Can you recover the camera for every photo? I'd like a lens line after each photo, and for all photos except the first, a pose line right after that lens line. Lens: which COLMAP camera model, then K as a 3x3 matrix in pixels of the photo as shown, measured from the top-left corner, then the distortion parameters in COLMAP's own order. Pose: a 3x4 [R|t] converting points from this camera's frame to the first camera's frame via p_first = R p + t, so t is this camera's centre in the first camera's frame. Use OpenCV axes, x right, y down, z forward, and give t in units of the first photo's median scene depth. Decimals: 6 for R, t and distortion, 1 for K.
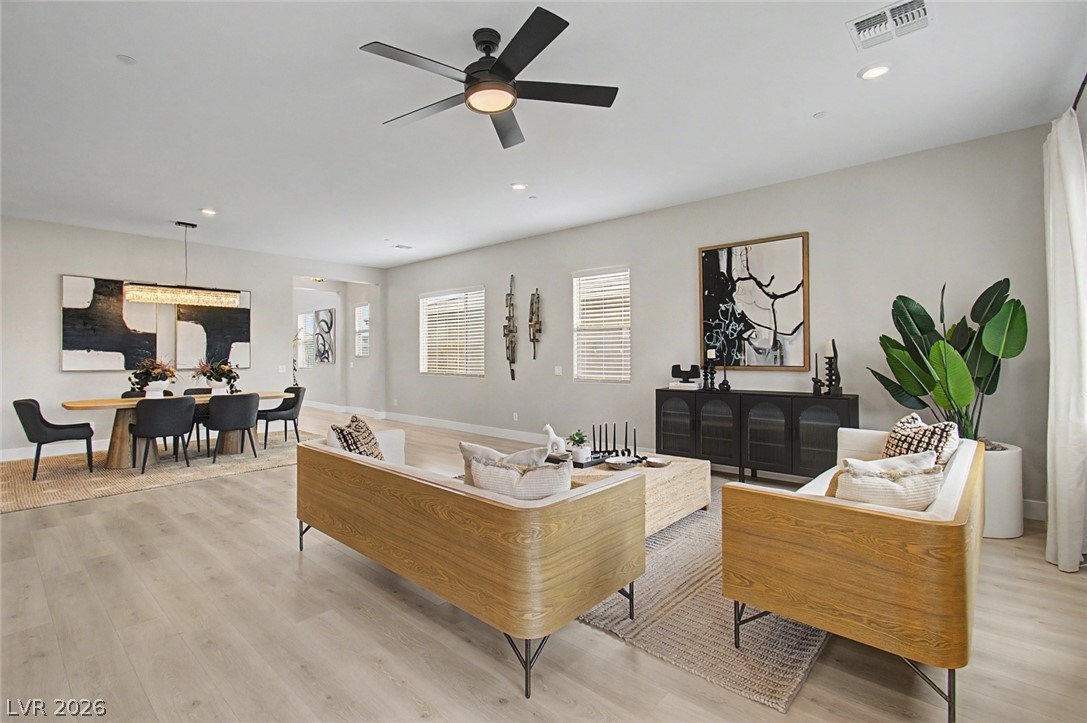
lens RADIAL K [[484.4, 0, 541.1], [0, 484.4, 353.7], [0, 0, 1]] dist [-0.029365, 0.000702]
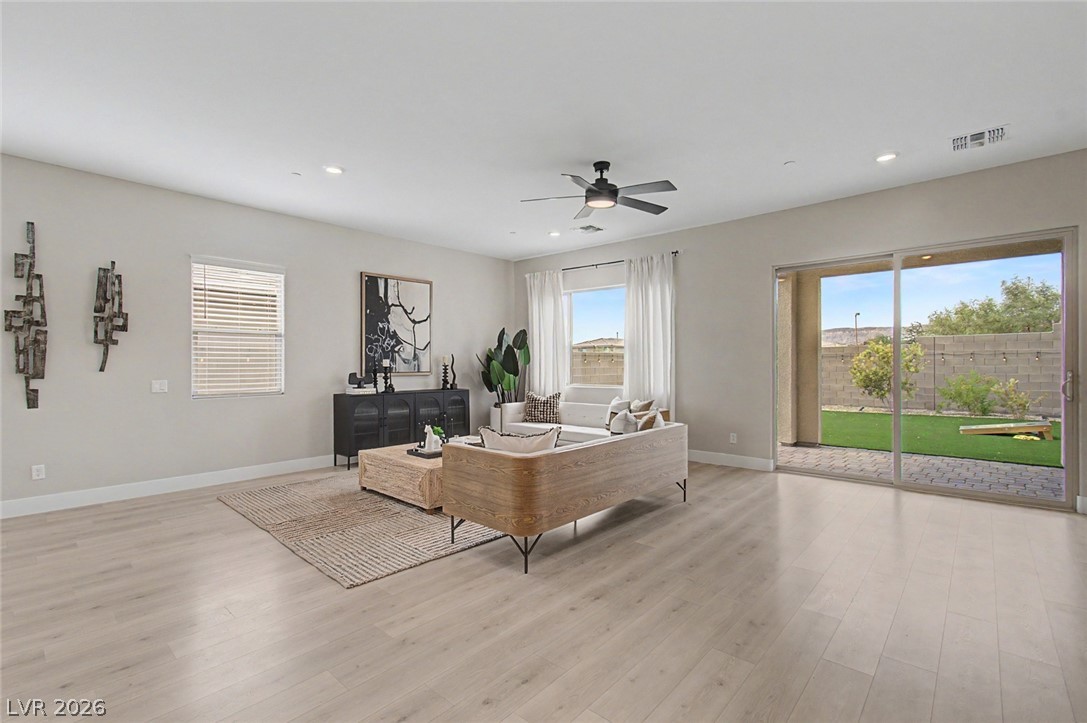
lens RADIAL K [[484.4, 0, 541.2], [0, 484.4, 363.3], [0, 0, 1]] dist [-0.029365, 0.000702]
pose [[0.035553, -0.000333, 0.999368, -0.856847], [-0.003093, 0.999995, 0.000443, -0.001013], [-0.999363, -0.003107, 0.035552, 0.554449]]
